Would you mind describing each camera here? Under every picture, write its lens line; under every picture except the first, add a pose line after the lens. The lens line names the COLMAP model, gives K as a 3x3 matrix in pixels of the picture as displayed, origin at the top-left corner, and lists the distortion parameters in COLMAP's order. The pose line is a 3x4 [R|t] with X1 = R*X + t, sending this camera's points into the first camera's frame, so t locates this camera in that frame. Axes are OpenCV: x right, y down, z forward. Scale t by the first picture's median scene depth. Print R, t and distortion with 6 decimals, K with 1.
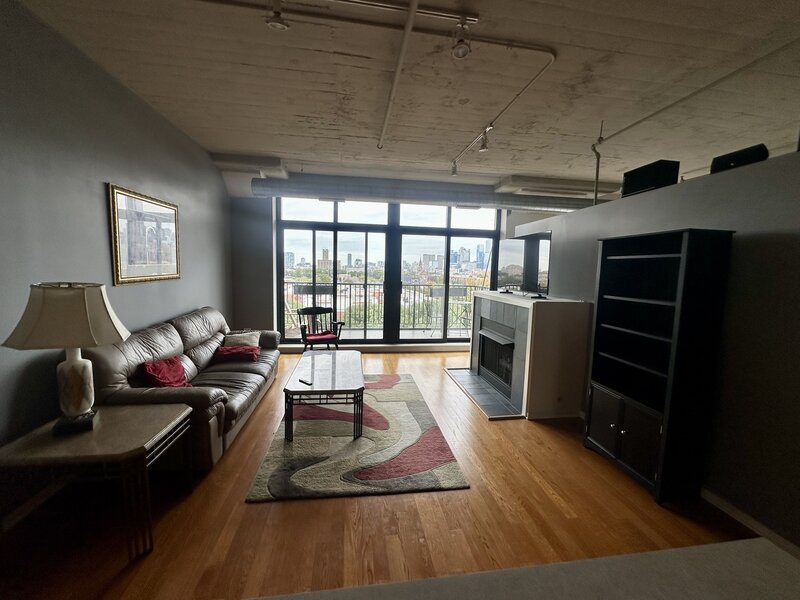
lens RADIAL K [[319.1, 0, 398.7], [0, 319.1, 300.2], [0, 0, 1]] dist [-0.001974, 0.000029]
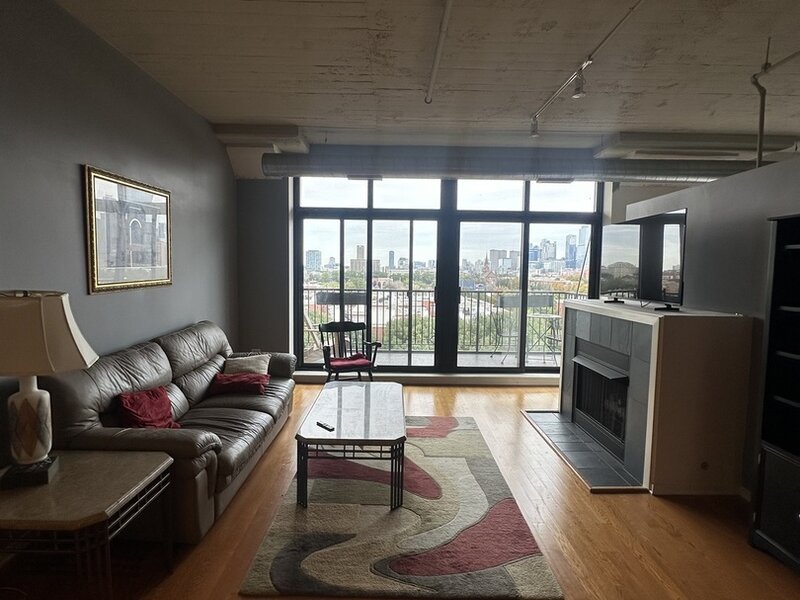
lens RADIAL K [[425.8, 0, 400.1], [0, 425.8, 300.0], [0, 0, 1]] dist [-0.003908, 0.002091]
pose [[0.991210, -0.002401, -0.132274, 0.004832], [-0.001337, 0.999602, -0.028163, -0.002237], [0.132289, 0.028093, 0.990813, 0.051935]]
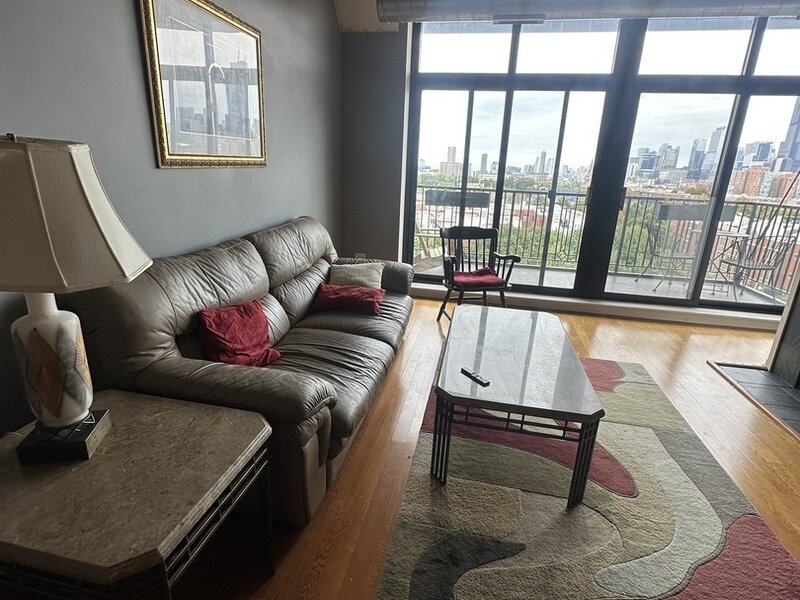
lens RADIAL K [[425.8, 0, 400.6], [0, 425.8, 300.3], [0, 0, 1]] dist [-0.003908, 0.002091]
pose [[0.944006, 0.109643, -0.311178, -0.192097], [-0.049922, 0.979775, 0.193776, 0.014246], [0.326130, -0.167391, 0.930387, 0.334258]]
